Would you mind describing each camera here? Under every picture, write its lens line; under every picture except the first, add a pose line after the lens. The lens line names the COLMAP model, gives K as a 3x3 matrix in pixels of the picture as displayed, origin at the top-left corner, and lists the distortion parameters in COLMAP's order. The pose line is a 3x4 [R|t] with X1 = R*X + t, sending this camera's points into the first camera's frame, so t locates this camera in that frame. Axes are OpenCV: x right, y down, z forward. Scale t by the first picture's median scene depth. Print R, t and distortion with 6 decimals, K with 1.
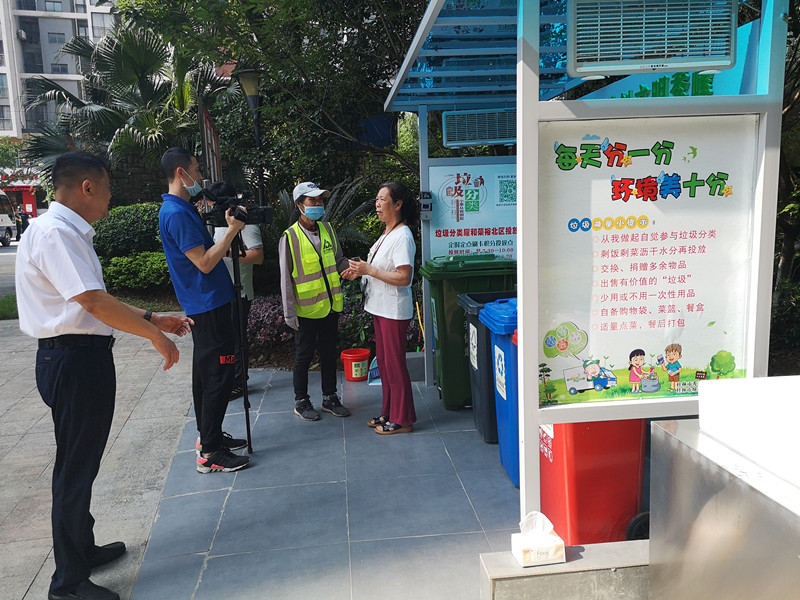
lens RADIAL K [[582.8, 0, 401.1], [0, 582.8, 303.5], [0, 0, 1]] dist [0.028770, -0.018740]
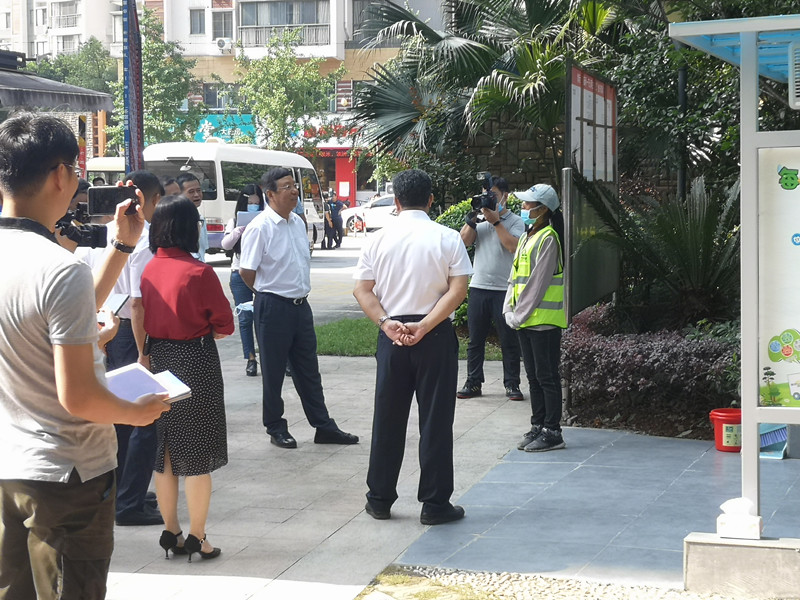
lens RADIAL K [[1424.2, 0, 399.7], [0, 1424.2, 299.9], [0, 0, 1]] dist [0.087611, 0.000000]
pose [[0.869487, 0.046436, -0.491769, 0.202844], [-0.087530, 0.994300, -0.060873, 0.042968], [0.486139, 0.095973, 0.868595, -0.349014]]
